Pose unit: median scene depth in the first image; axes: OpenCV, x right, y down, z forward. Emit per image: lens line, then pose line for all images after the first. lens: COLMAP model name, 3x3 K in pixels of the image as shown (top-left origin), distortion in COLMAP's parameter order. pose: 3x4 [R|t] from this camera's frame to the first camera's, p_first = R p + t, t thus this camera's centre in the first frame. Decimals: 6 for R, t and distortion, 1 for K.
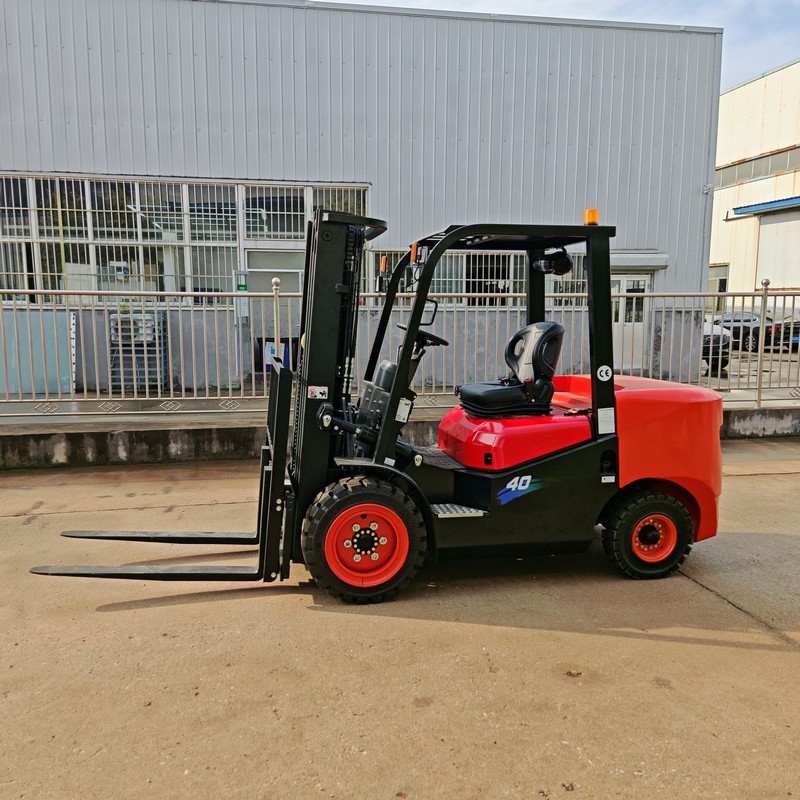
lens RADIAL K [[730.8, 0, 385.7], [0, 730.8, 404.0], [0, 0, 1]] dist [0.045067, 0.000000]
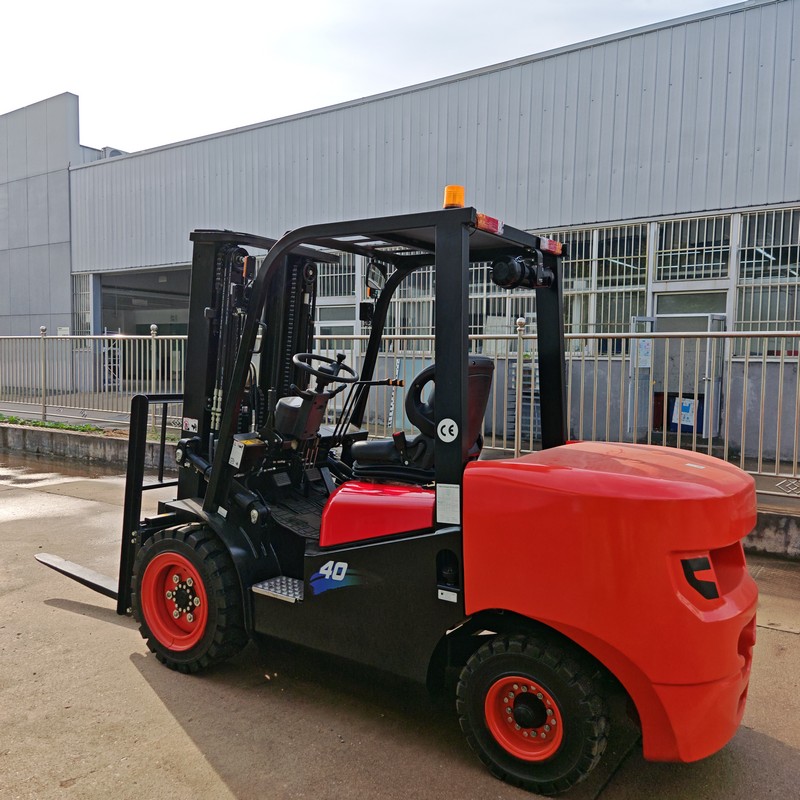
lens RADIAL K [[730.8, 0, 388.6], [0, 730.8, 404.8], [0, 0, 1]] dist [0.045067, 0.000000]
pose [[0.709276, 0.054452, -0.702825, 0.713681], [-0.108890, 0.993509, -0.032916, -0.036948], [0.696470, 0.099877, 0.710601, 0.495812]]
